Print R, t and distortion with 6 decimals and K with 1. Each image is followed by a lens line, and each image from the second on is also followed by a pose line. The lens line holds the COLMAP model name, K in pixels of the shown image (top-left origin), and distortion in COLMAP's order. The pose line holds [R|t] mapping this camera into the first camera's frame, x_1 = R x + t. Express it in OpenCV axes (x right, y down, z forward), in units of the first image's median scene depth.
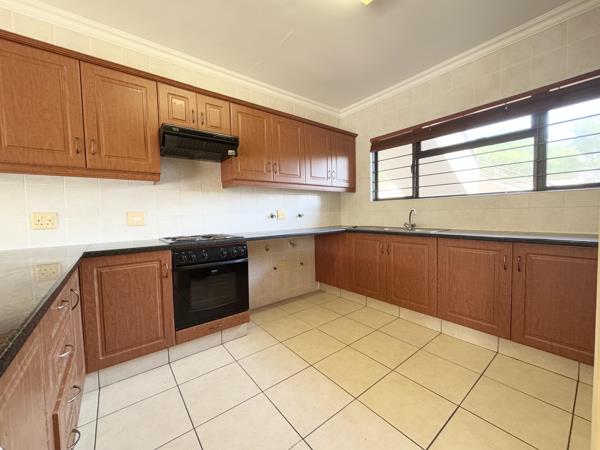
lens RADIAL K [[239.9, 0, 298.9], [0, 239.9, 225.1], [0, 0, 1]] dist [0.001890, 0.000299]
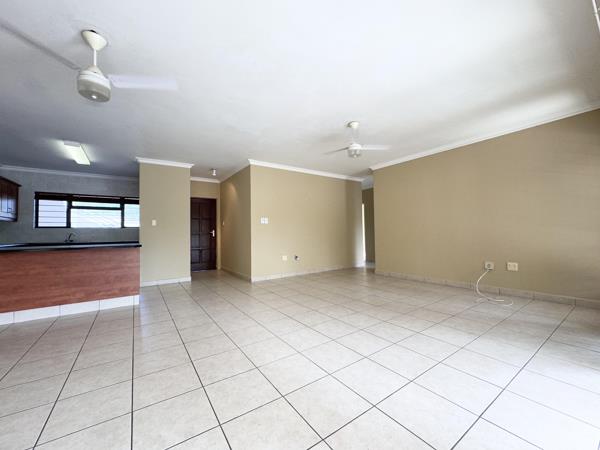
lens RADIAL K [[239.9, 0, 298.9], [0, 239.9, 225.1], [0, 0, 1]] dist [0.001890, 0.000299]
pose [[0.065407, 0.048814, 0.996664, -1.254341], [0.057538, 0.996956, -0.052604, 0.074655], [-0.996198, 0.060787, 0.062400, -0.944640]]
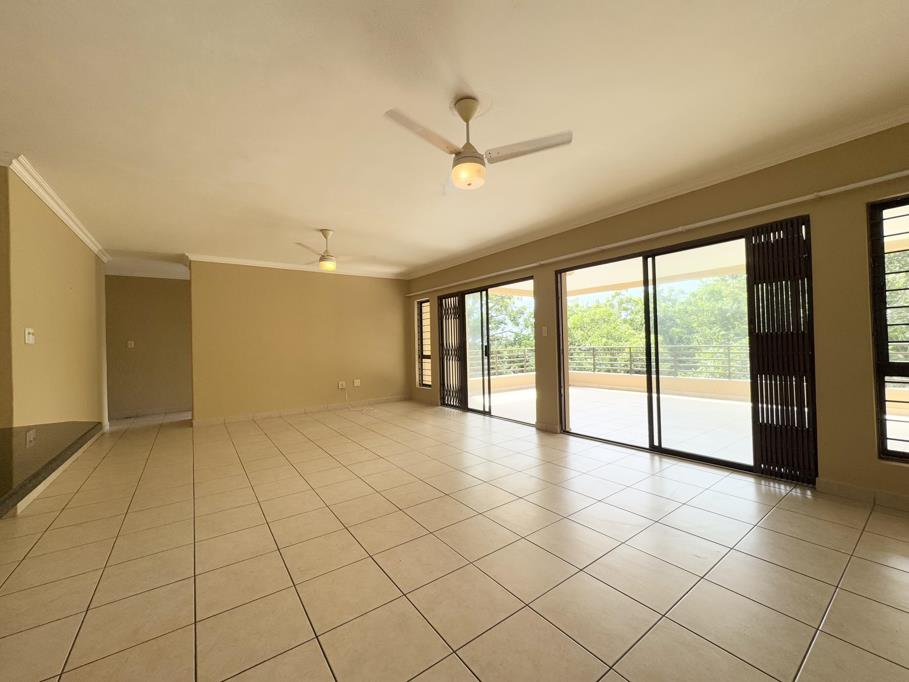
lens RADIAL K [[363.5, 0, 452.9], [0, 363.5, 341.1], [0, 0, 1]] dist [0.001890, 0.000299]
pose [[-0.998285, 0.043174, 0.039529, -0.704925], [0.044551, 0.998406, 0.034650, -0.027163], [-0.037970, 0.036351, -0.998617, 0.253584]]
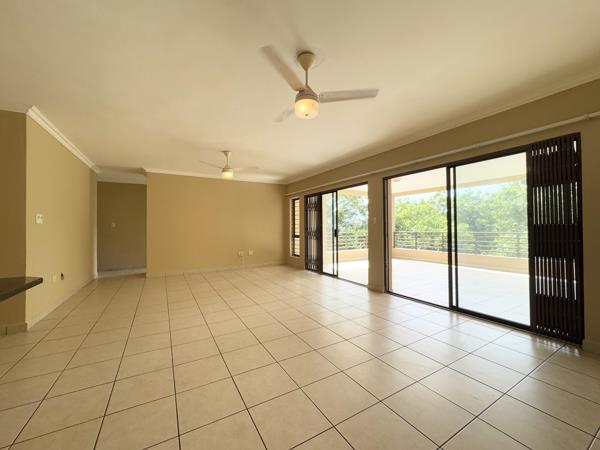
lens RADIAL K [[239.9, 0, 298.9], [0, 239.9, 225.1], [0, 0, 1]] dist [0.001890, 0.000299]
pose [[-0.989739, 0.026108, 0.140482, -0.780537], [0.030491, 0.999110, 0.029140, -0.026439], [-0.139596, 0.033124, -0.989654, 0.195834]]
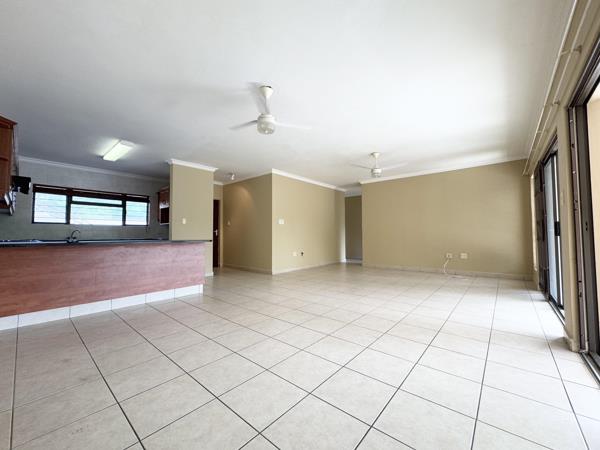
lens RADIAL K [[239.9, 0, 298.9], [0, 239.9, 225.1], [0, 0, 1]] dist [0.001890, 0.000299]
pose [[-0.191409, 0.060777, 0.979627, -1.532884], [0.050555, 0.997367, -0.052000, 0.076546], [-0.980208, 0.039572, -0.193977, -0.371613]]
